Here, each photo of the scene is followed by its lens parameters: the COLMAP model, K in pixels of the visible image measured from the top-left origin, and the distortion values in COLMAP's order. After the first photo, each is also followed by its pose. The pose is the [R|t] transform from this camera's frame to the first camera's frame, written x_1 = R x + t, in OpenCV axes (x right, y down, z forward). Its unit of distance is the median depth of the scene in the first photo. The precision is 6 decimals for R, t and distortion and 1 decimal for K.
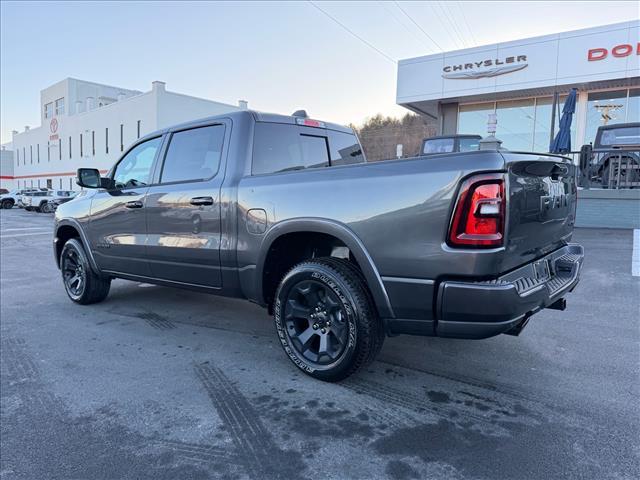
lens RADIAL K [[444.9, 0, 320.0], [0, 444.9, 240.0], [0, 0, 1]] dist [0.010556, 0.001858]
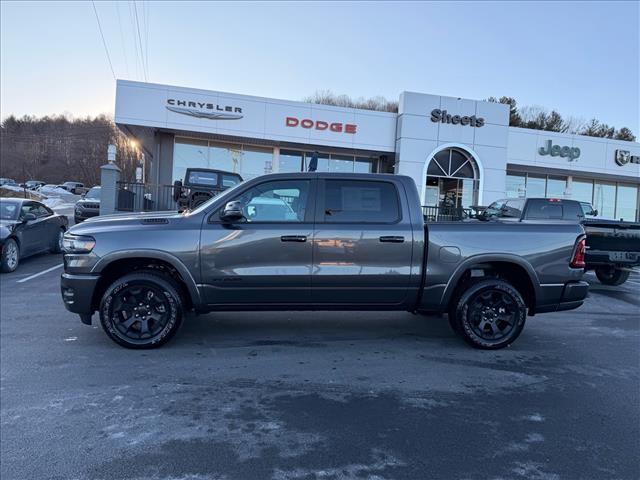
lens RADIAL K [[444.9, 0, 320.0], [0, 444.9, 240.0], [0, 0, 1]] dist [0.010556, 0.001858]
pose [[0.695994, 0.020126, 0.717765, -0.267489], [0.018162, 0.998794, -0.045616, -0.005599], [-0.717817, 0.044785, 0.694790, 0.044928]]
